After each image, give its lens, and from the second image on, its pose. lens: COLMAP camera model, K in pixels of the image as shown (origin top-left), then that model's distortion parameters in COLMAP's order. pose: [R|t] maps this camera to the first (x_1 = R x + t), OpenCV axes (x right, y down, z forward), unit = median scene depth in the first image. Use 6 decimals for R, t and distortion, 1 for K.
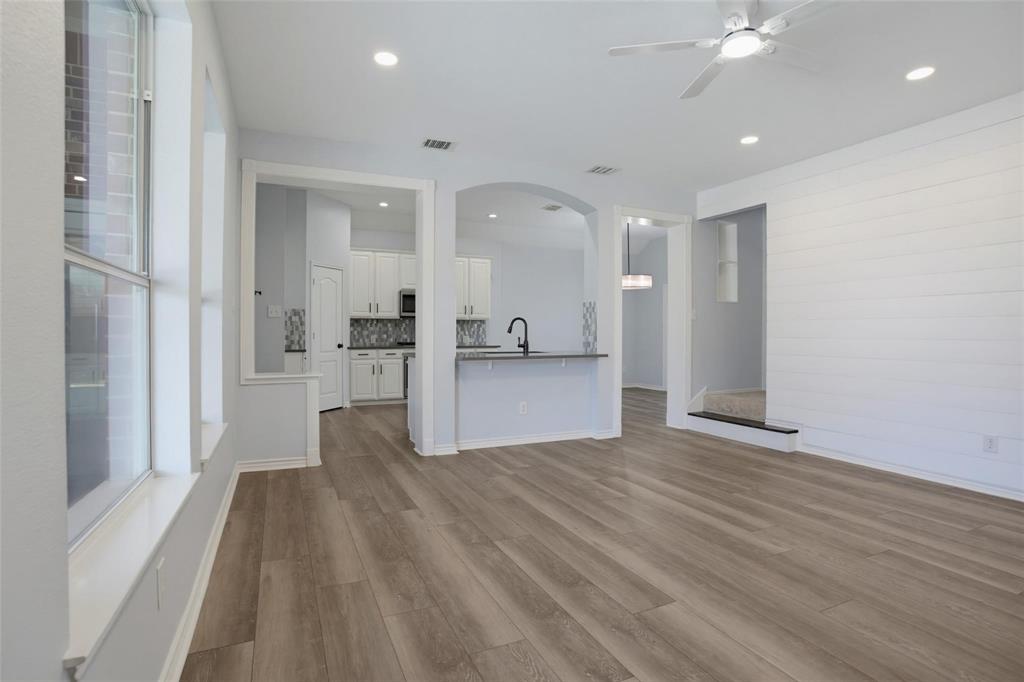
lens RADIAL K [[507.6, 0, 507.8], [0, 507.6, 333.7], [0, 0, 1]] dist [-0.077491, 0.034121]
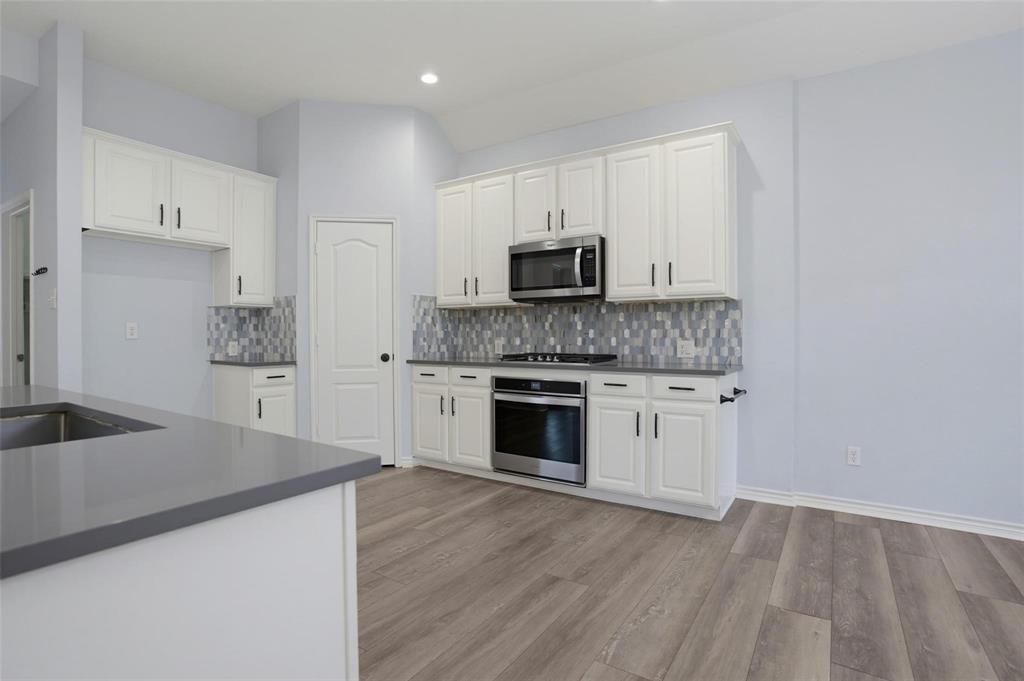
lens RADIAL K [[507.6, 0, 507.8], [0, 507.6, 333.2], [0, 0, 1]] dist [-0.077491, 0.034121]
pose [[0.528372, -0.007025, -0.848984, 0.323846], [0.001544, 0.999972, -0.007314, 0.002158], [0.849012, 0.002553, 0.528368, 1.188942]]
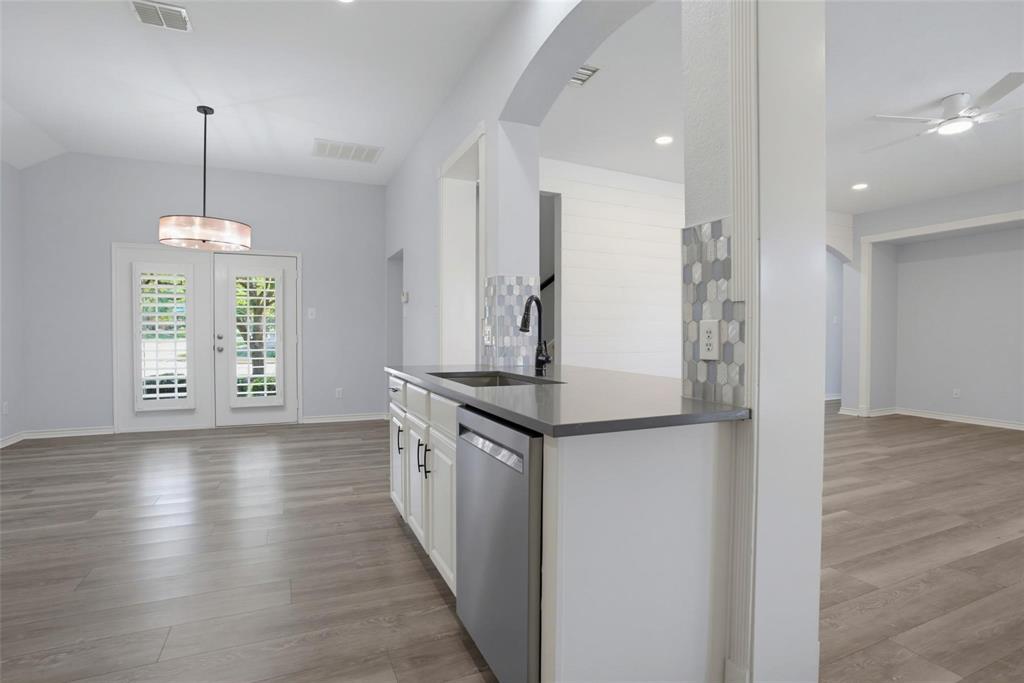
lens RADIAL K [[510.4, 0, 507.0], [0, 510.4, 337.7], [0, 0, 1]] dist [-0.078860, 0.031990]
pose [[0.010535, -0.012133, 0.999871, -0.450968], [-0.002815, 0.999922, 0.012163, -0.000515], [-0.999941, -0.002942, 0.010500, 1.092791]]
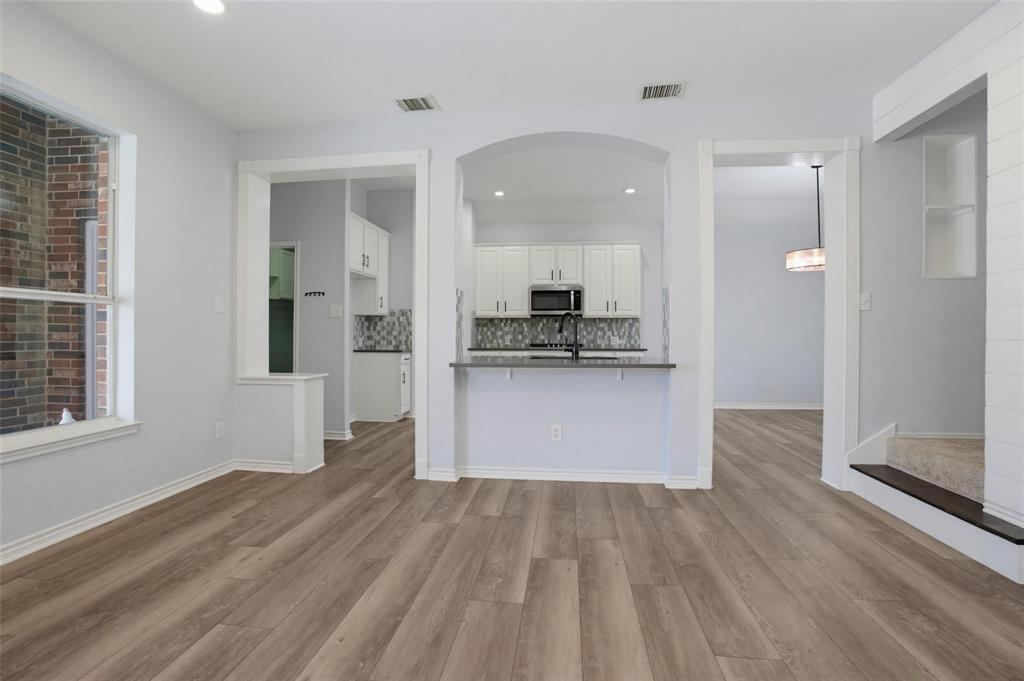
lens RADIAL K [[507.6, 0, 507.8], [0, 507.6, 333.2], [0, 0, 1]] dist [-0.077491, 0.034121]
pose [[0.855621, -0.001967, -0.517599, 0.360317], [0.000012, 0.999993, -0.003780, 0.002756], [0.517603, 0.003228, 0.855615, 0.326617]]
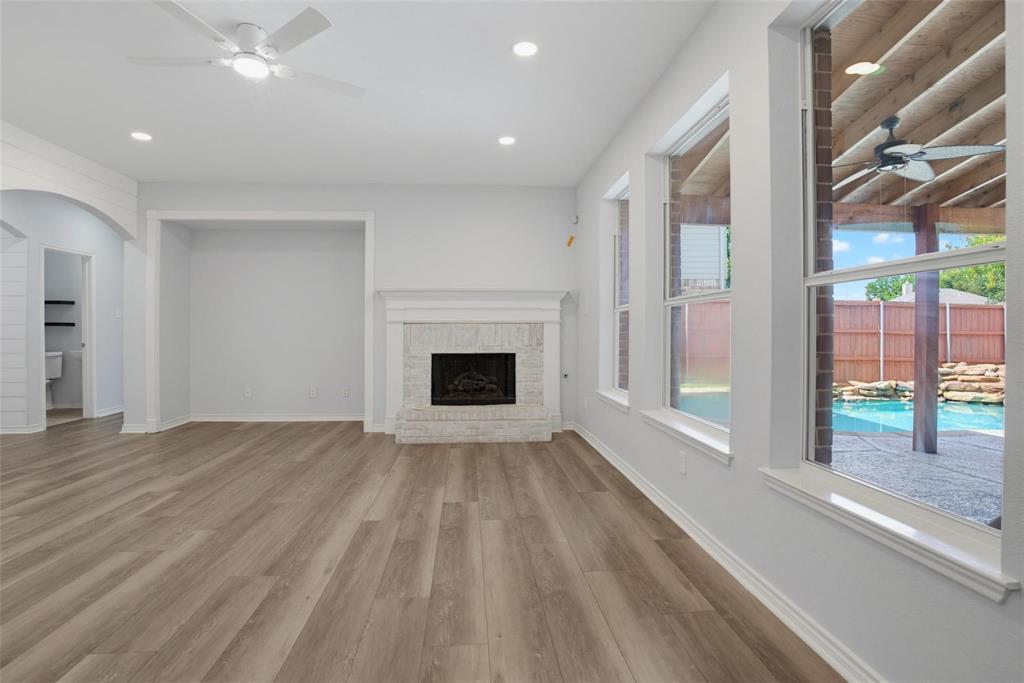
lens RADIAL K [[505.1, 0, 506.8], [0, 505.1, 334.1], [0, 0, 1]] dist [-0.072010, 0.032577]
pose [[-0.938698, -0.005111, 0.344702, -0.213928], [-0.002908, 0.999972, 0.006906, 0.001150], [-0.344727, 0.005480, -0.938687, 0.886847]]
